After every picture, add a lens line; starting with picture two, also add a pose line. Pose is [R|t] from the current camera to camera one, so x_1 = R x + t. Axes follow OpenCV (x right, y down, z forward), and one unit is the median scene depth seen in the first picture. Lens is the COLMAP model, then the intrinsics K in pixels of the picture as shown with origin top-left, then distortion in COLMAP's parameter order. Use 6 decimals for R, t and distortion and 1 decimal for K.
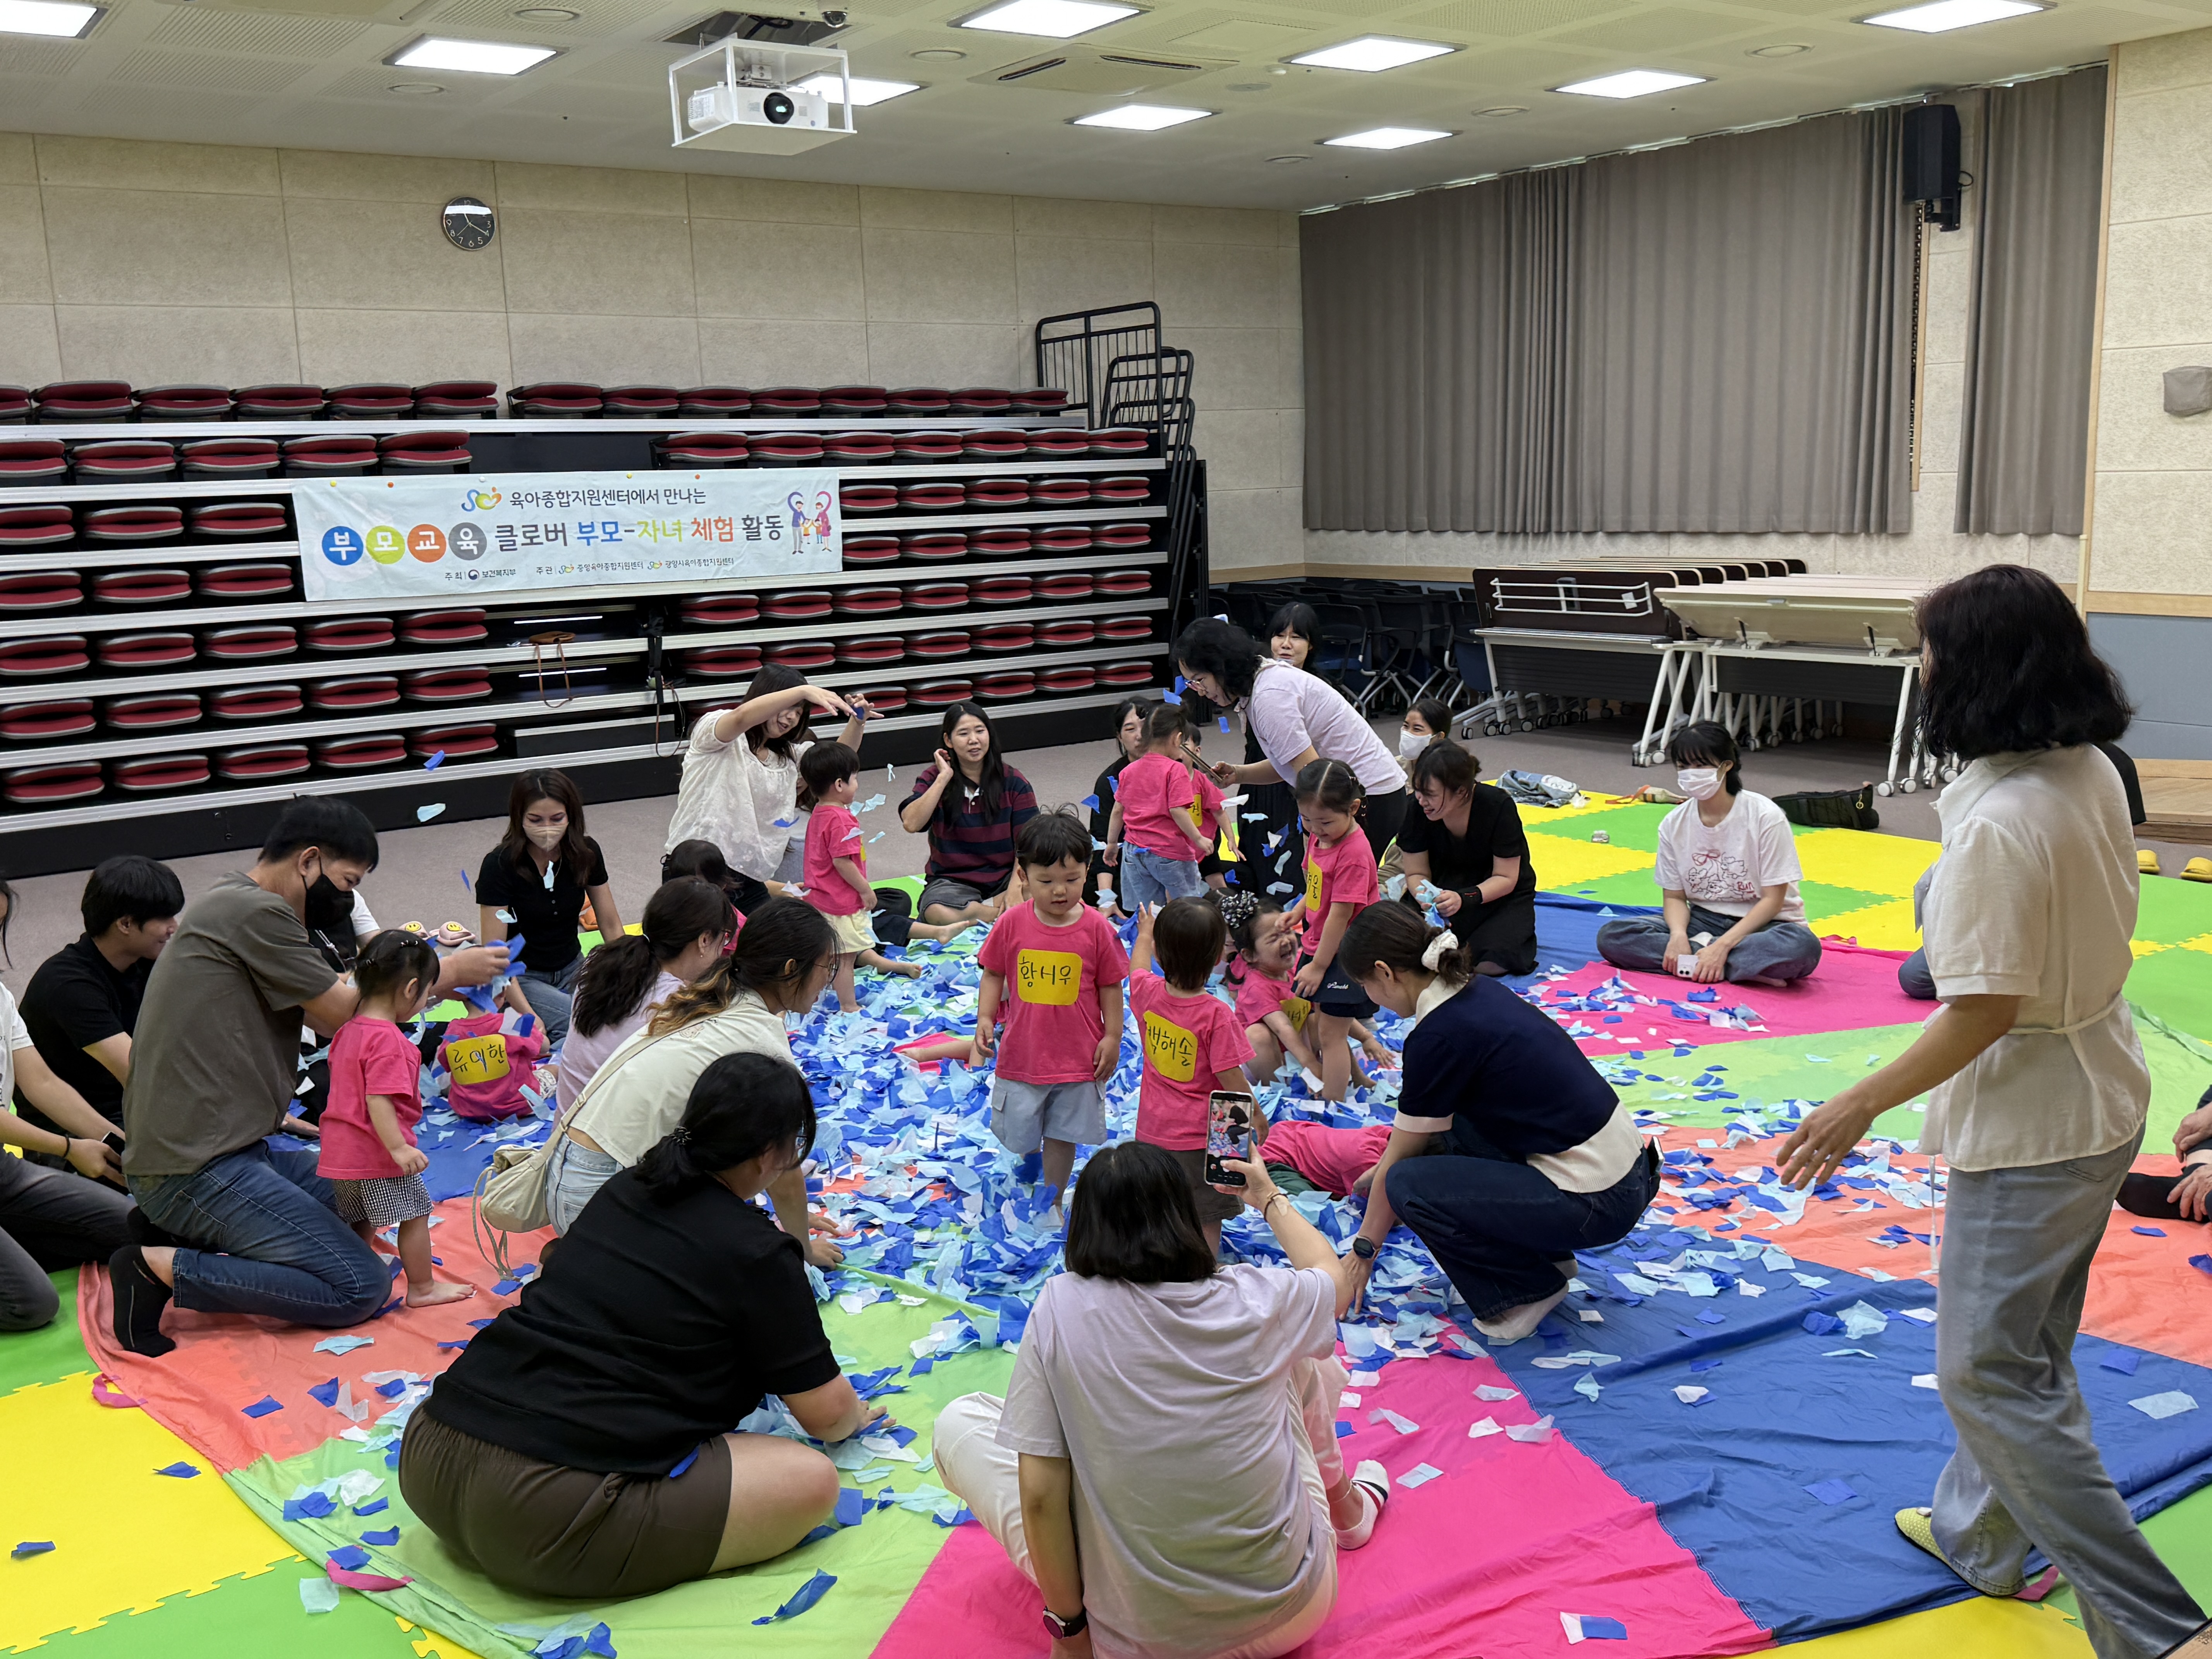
lens RADIAL K [[2015.2, 0, 1127.6], [0, 2015.2, 843.8], [0, 0, 1]] dist [0.039339, -0.037668]
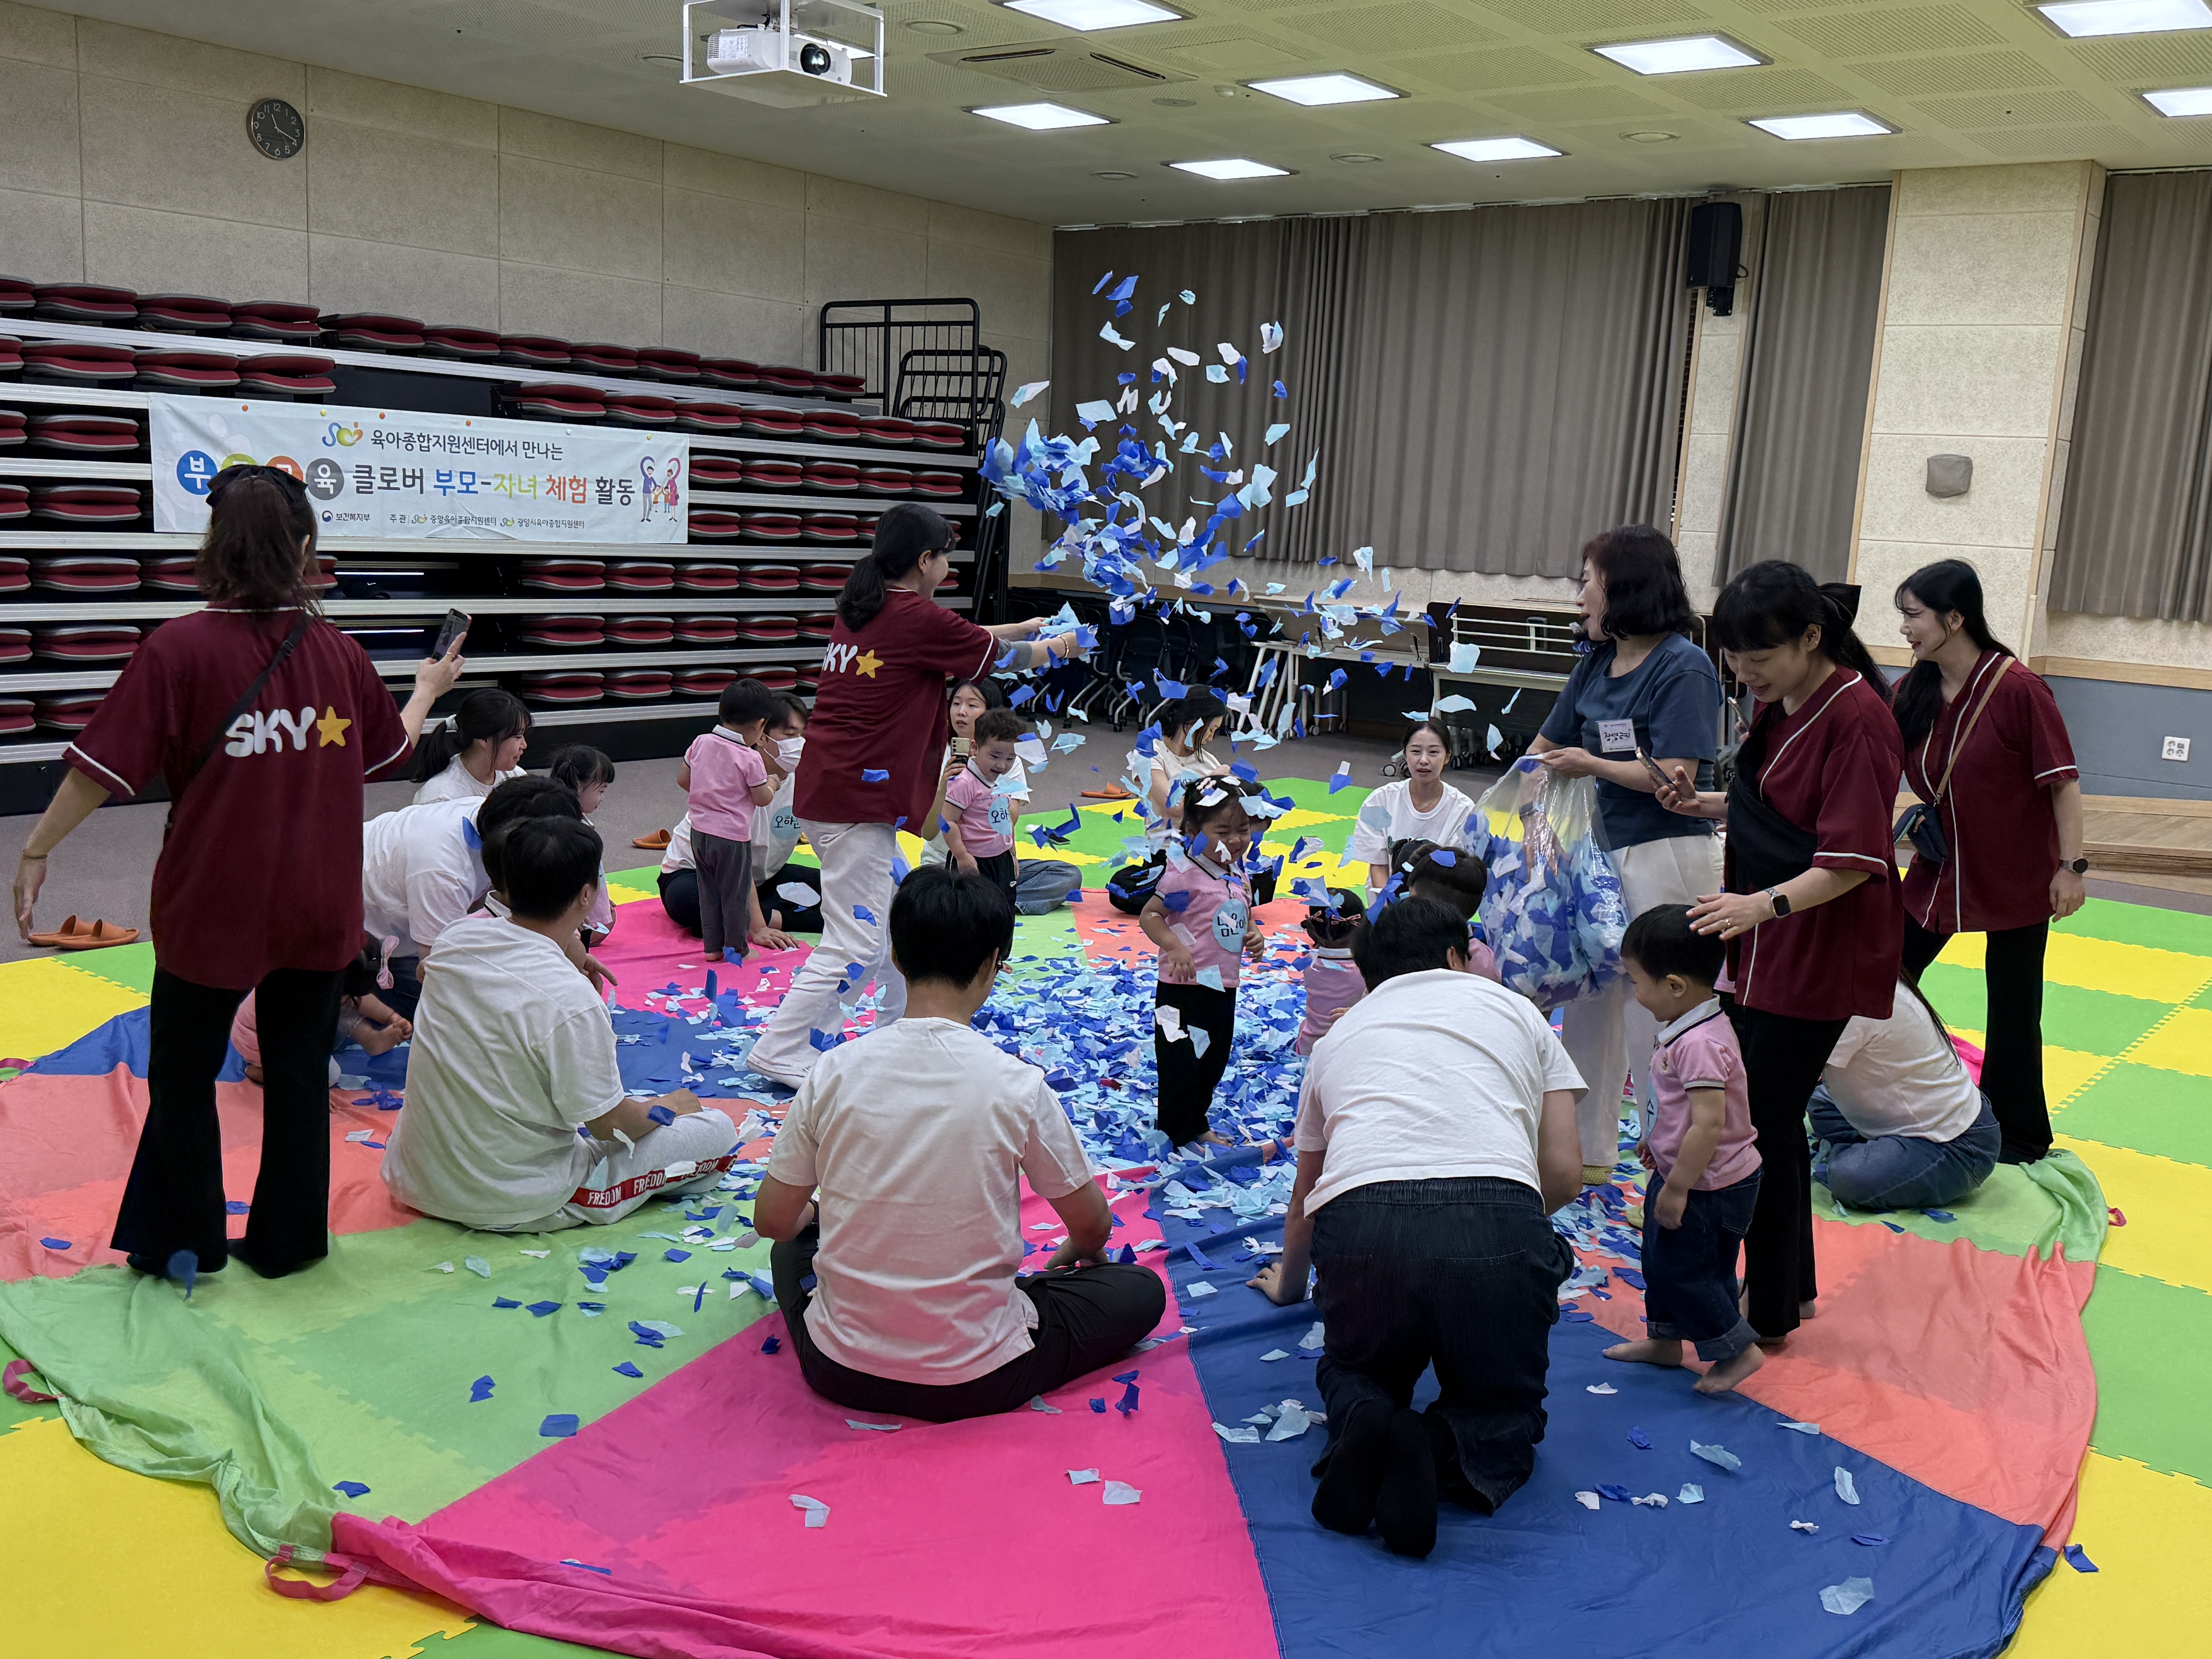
lens RADIAL K [[2055.3, 0, 1124.1], [0, 2055.3, 851.7], [0, 0, 1]] dist [0.017627, 0.000000]
pose [[0.955652, 0.031275, 0.292832, -0.232091], [-0.028072, 0.999491, -0.015134, 0.019495], [-0.293156, 0.006242, 0.956044, 0.013219]]
